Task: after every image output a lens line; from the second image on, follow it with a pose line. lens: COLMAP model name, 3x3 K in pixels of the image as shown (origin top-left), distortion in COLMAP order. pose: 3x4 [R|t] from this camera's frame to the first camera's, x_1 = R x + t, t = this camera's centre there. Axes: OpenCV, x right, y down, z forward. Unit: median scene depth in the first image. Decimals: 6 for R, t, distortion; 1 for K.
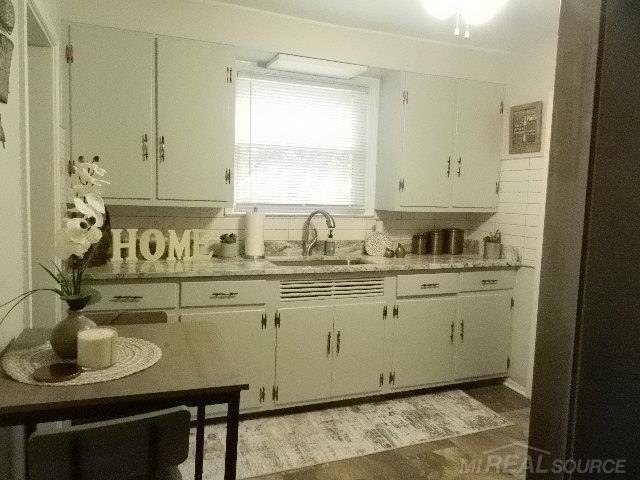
lens RADIAL K [[474.9, 0, 320.0], [0, 474.9, 240.0], [0, 0, 1]] dist [0.006027, 0.010284]
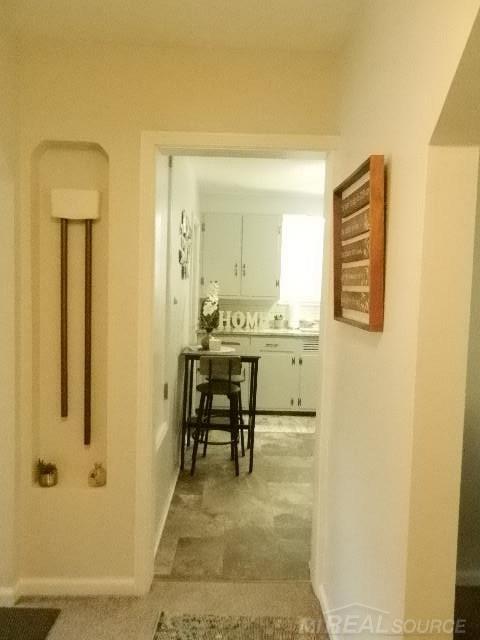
lens RADIAL K [[474.9, 0, 240.0], [0, 474.9, 320.0], [0, 0, 1]] dist [0.006027, 0.010284]
pose [[0.935114, 0.012734, -0.354117, 0.305773], [-0.025060, 0.999228, -0.030245, 0.064018], [0.353459, 0.037157, 0.934712, -0.725423]]
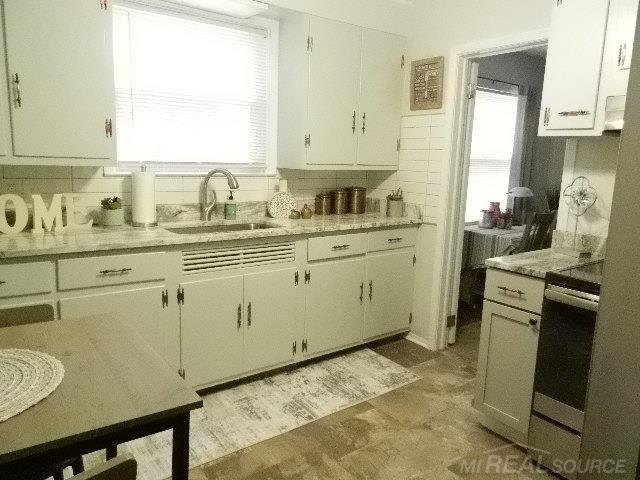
lens RADIAL K [[474.9, 0, 320.0], [0, 474.9, 240.0], [0, 0, 1]] dist [0.006027, 0.010284]
pose [[0.965033, -0.045253, 0.258194, -0.057373], [0.022737, 0.995724, 0.089533, -0.005967], [-0.261142, -0.080532, 0.961935, 0.089917]]
